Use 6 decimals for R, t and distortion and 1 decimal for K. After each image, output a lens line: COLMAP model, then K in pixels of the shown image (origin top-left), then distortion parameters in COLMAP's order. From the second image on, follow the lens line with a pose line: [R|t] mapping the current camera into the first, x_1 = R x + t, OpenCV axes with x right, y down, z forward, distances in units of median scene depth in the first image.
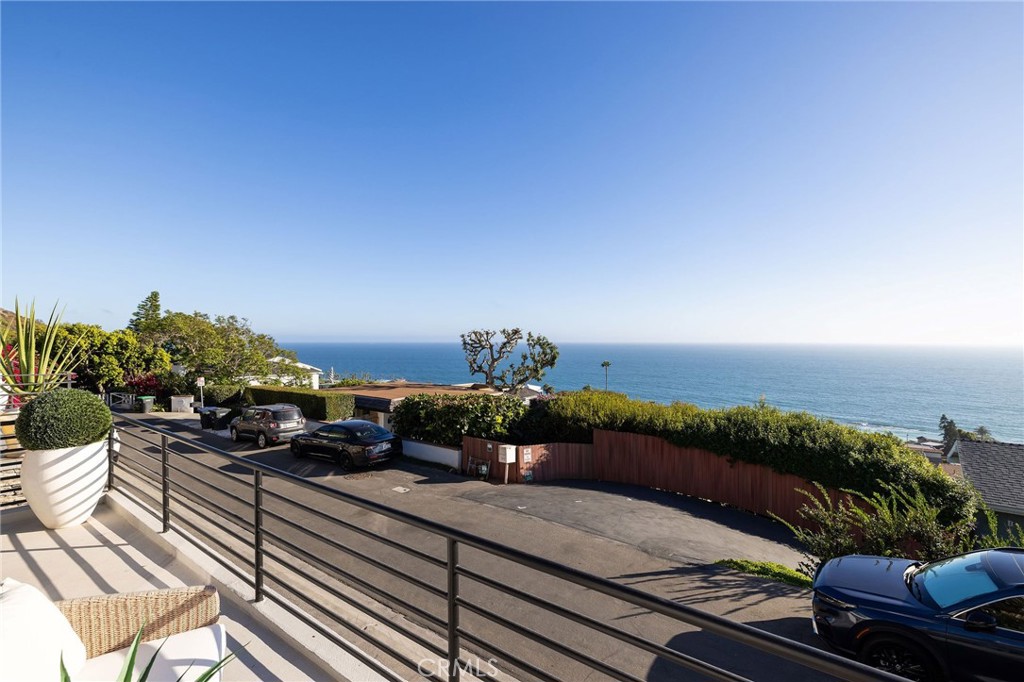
lens RADIAL K [[483.3, 0, 518.2], [0, 483.3, 337.6], [0, 0, 1]] dist [-0.004060, 0.000431]
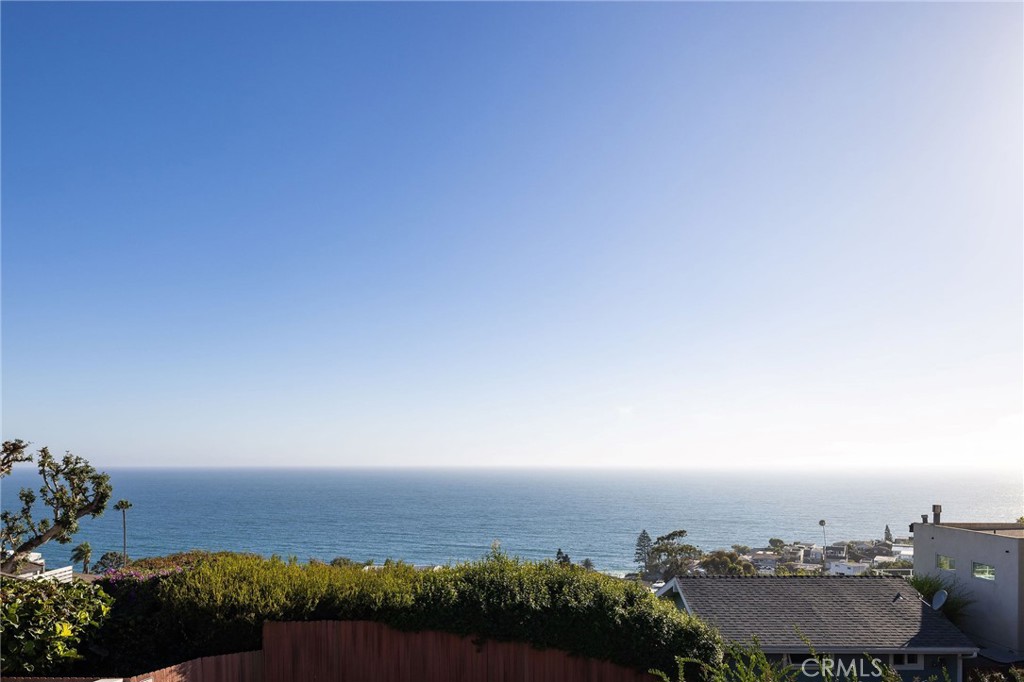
lens RADIAL K [[744.2, 0, 509.0], [0, 744.2, 469.7], [0, 0, 1]] dist [0.000723, 0.003209]
pose [[0.779009, -0.008399, 0.626956, -0.161916], [-0.000072, 0.999909, 0.013485, 0.001434], [-0.627012, -0.010551, 0.778938, 0.157280]]
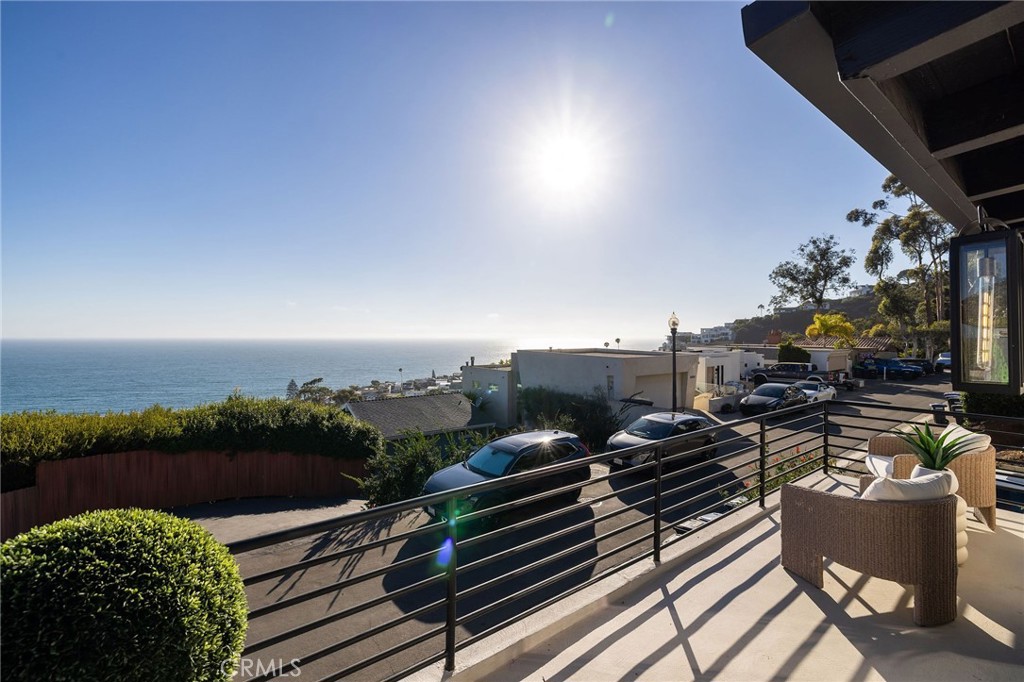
lens RADIAL K [[443.4, 0, 505.2], [0, 443.4, 334.4], [0, 0, 1]] dist [0.001238, 0.000138]
pose [[0.253279, 0.002686, 0.967390, -0.291480], [-0.005182, 0.999986, -0.001419, 0.002764], [-0.967379, -0.004654, 0.253289, 0.196774]]
